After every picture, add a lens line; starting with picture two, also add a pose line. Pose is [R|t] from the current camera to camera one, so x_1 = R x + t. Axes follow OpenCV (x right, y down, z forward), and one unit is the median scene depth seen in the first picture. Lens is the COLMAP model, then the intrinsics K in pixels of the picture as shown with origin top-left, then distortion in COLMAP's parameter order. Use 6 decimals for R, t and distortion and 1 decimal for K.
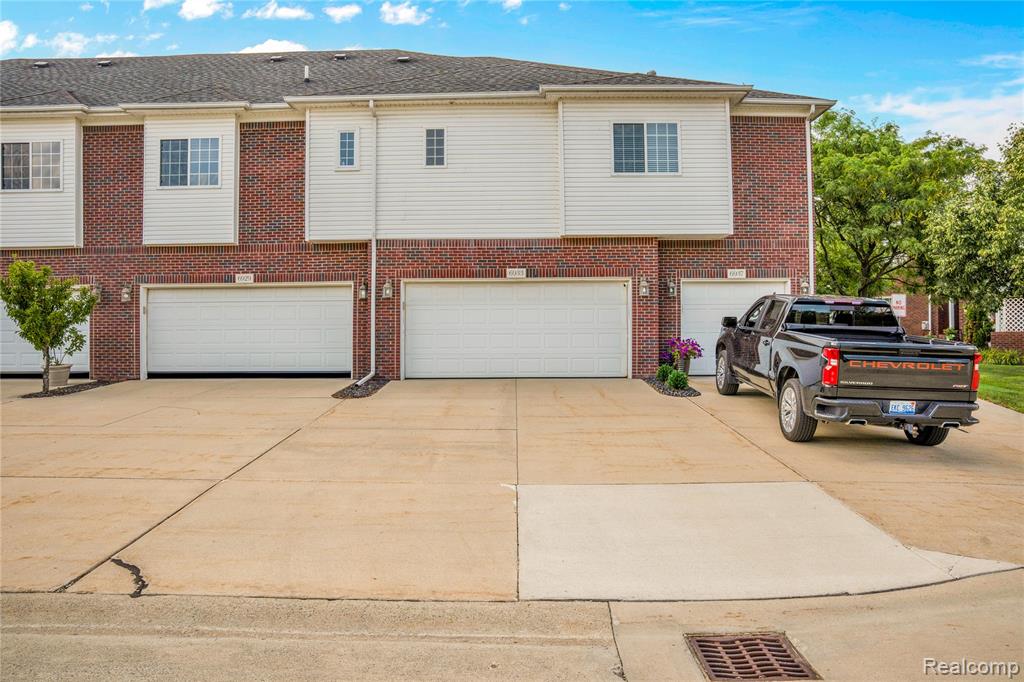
lens RADIAL K [[683.2, 0, 523.6], [0, 683.2, 358.7], [0, 0, 1]] dist [-0.054416, 0.005642]
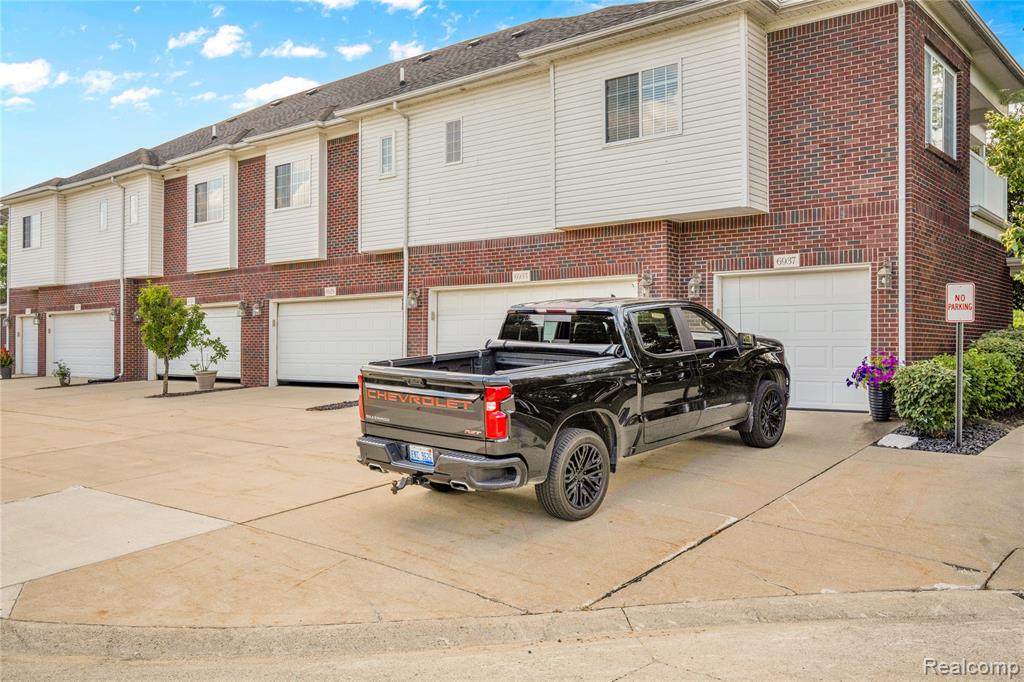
lens RADIAL K [[880.6, 0, 510.7], [0, 880.6, 351.2], [0, 0, 1]] dist [0.026556, -0.000561]
pose [[0.768720, 0.009714, -0.639512, 0.682867], [-0.021066, 0.999727, -0.010136, -0.020456], [0.639239, 0.021264, 0.768714, 0.147603]]
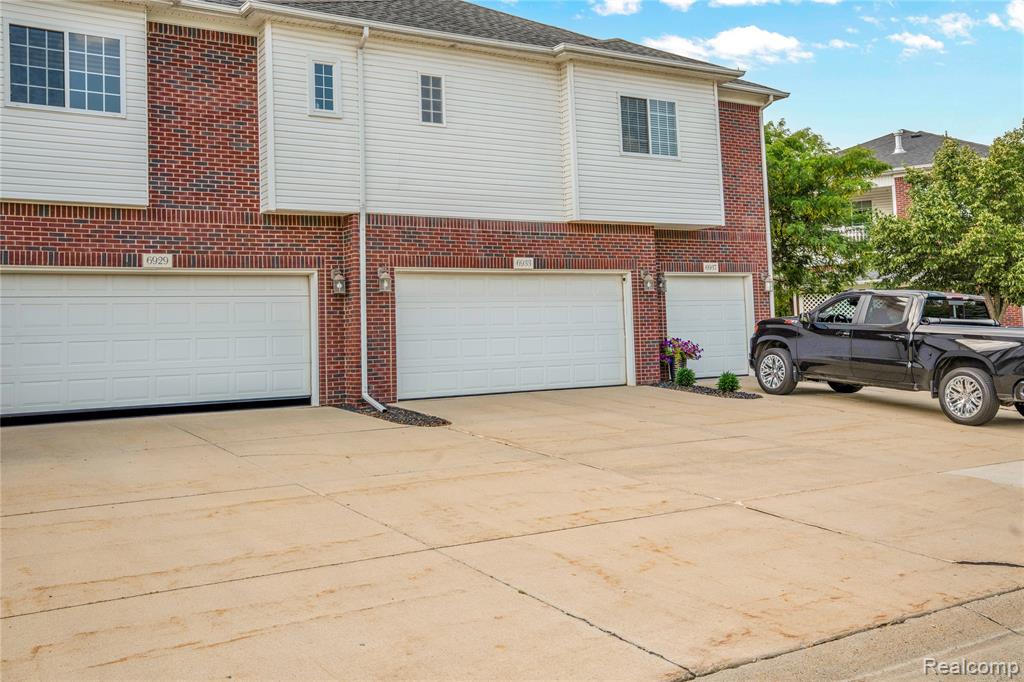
lens RADIAL K [[967.8, 0, 488.5], [0, 967.8, 302.8], [0, 0, 1]] dist [0.104215, 0.000000]
pose [[0.845133, -0.001810, 0.534553, -0.668132], [0.047310, 0.996323, -0.071424, 0.003360], [-0.532458, 0.085653, 0.842112, 0.047037]]
